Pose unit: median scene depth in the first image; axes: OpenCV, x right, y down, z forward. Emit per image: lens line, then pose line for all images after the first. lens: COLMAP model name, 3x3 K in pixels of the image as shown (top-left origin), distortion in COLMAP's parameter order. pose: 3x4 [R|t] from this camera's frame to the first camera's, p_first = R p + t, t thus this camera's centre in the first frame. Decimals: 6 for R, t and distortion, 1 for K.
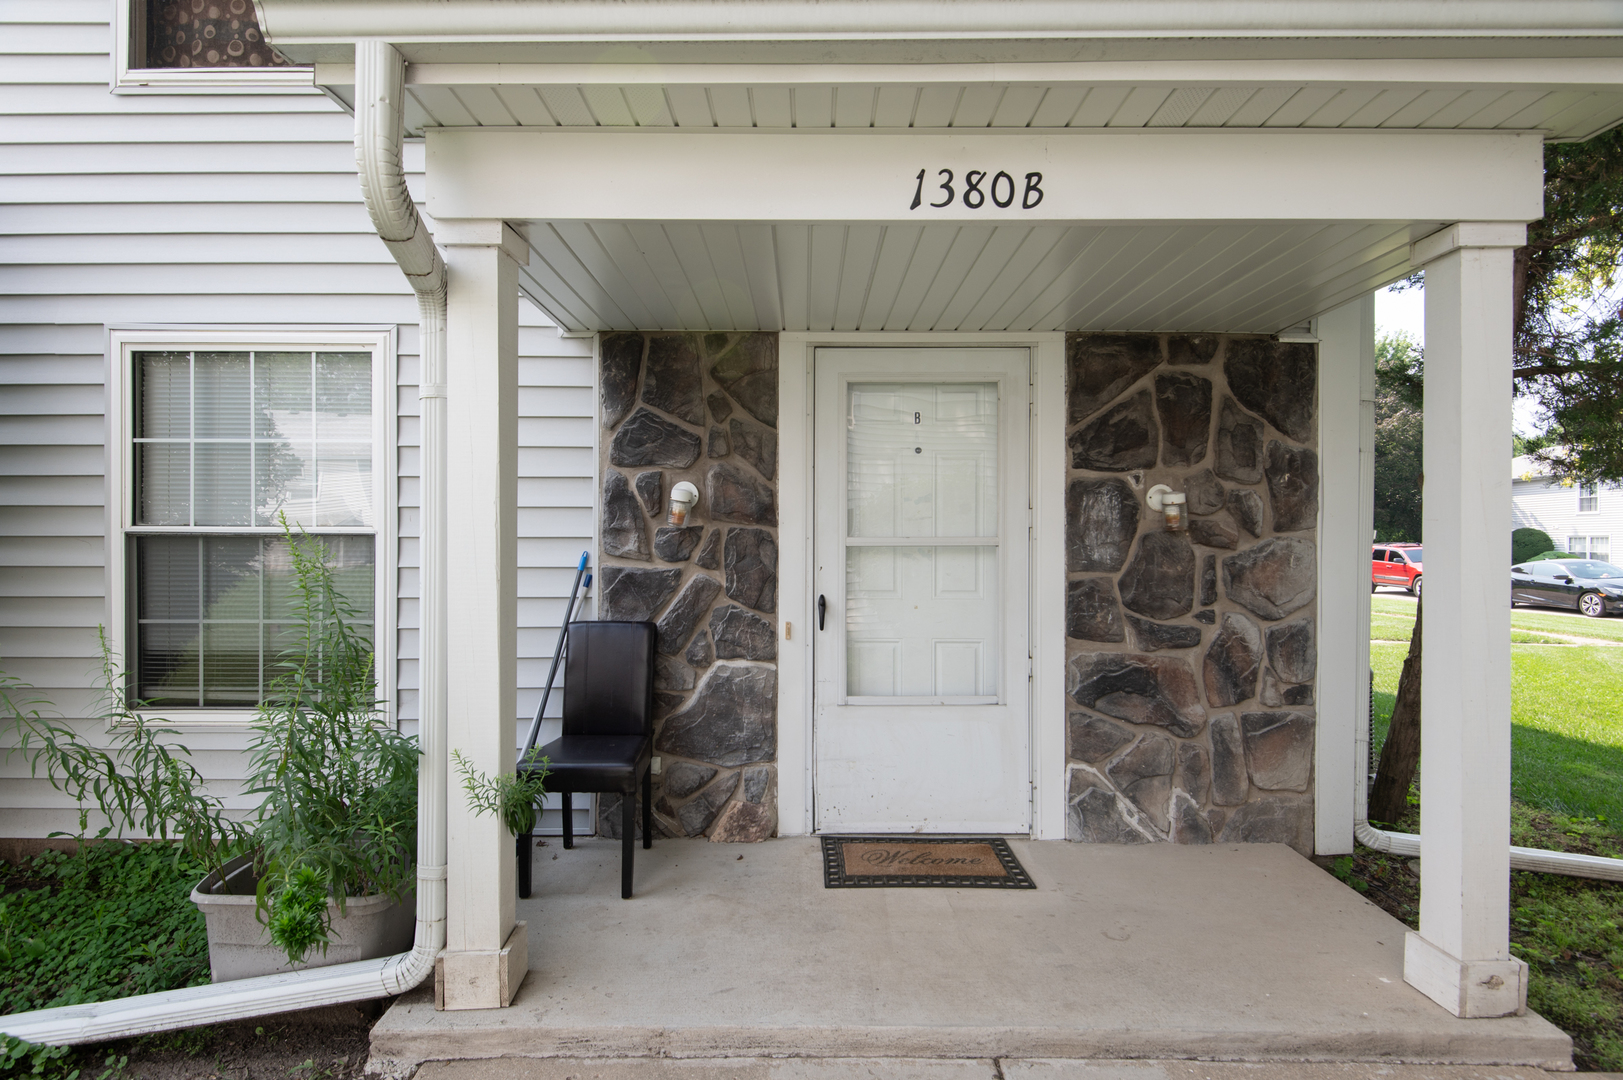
lens RADIAL K [[824.6, 0, 810.8], [0, 824.6, 556.0], [0, 0, 1]] dist [0.000814, -0.000103]
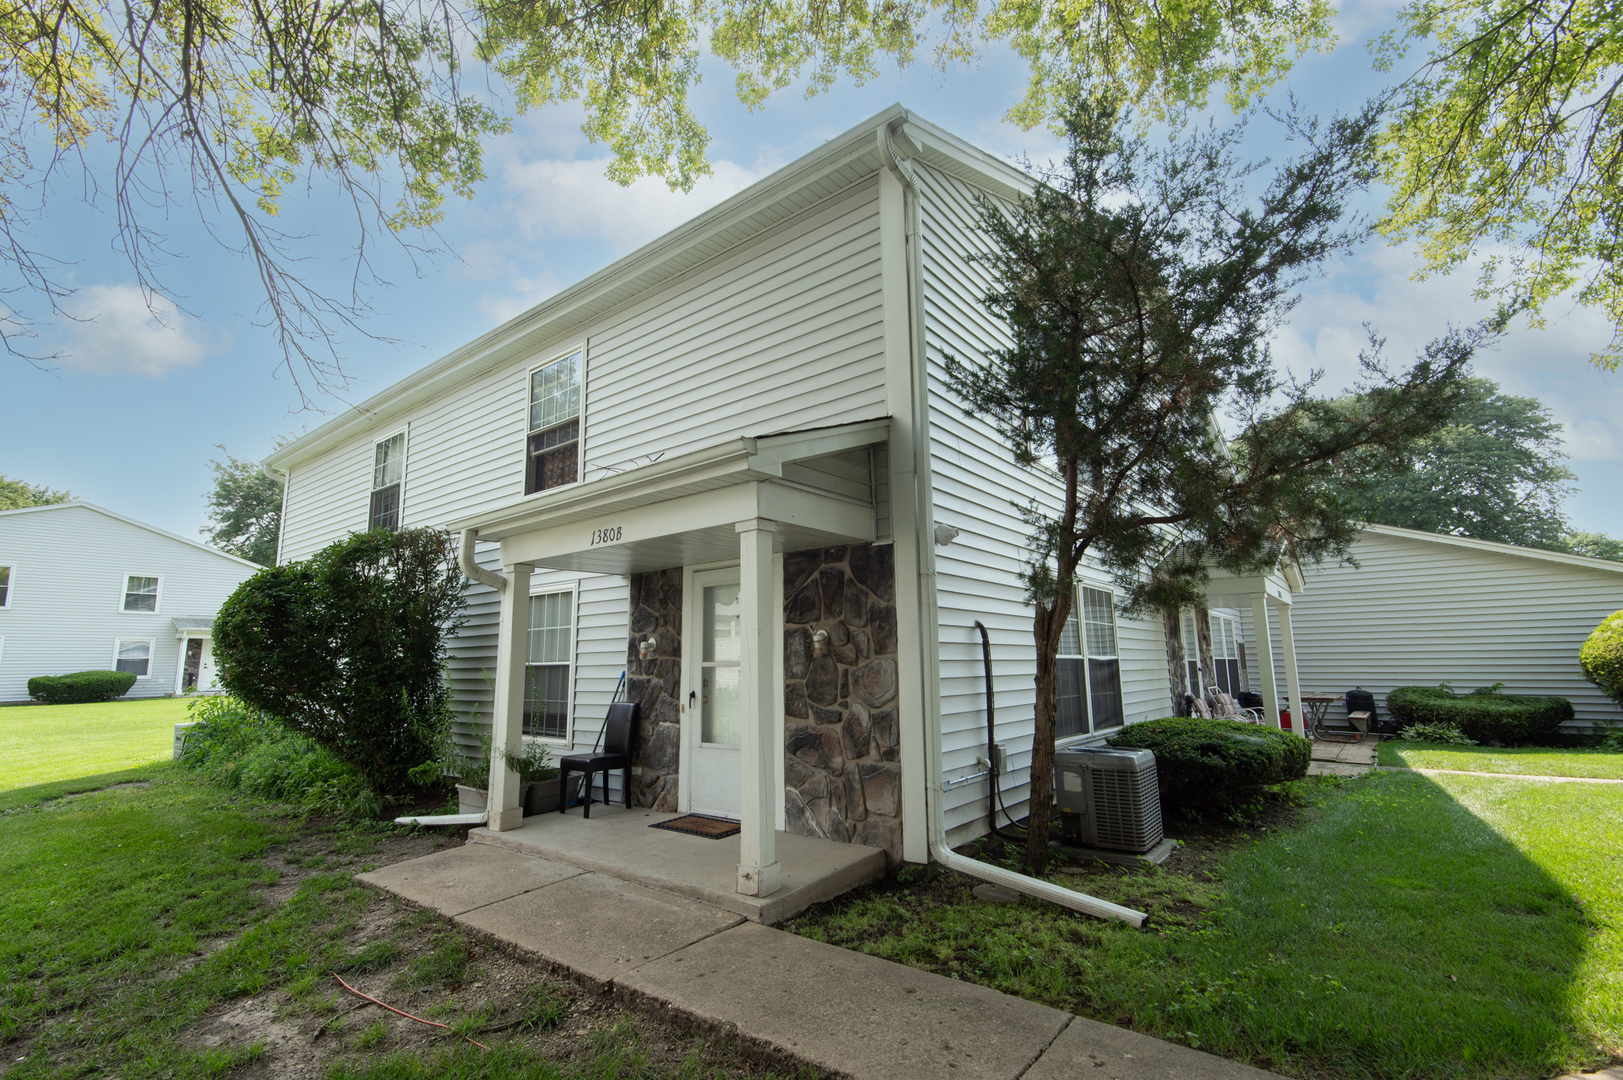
lens RADIAL K [[727.9, 0, 805.1], [0, 727.9, 539.2], [0, 0, 1]] dist [0.013008, -0.001895]
pose [[0.782541, -0.120608, -0.610805, 1.396258], [0.010450, 0.983463, -0.180805, 0.006330], [0.622511, 0.135105, 0.770861, -0.285243]]
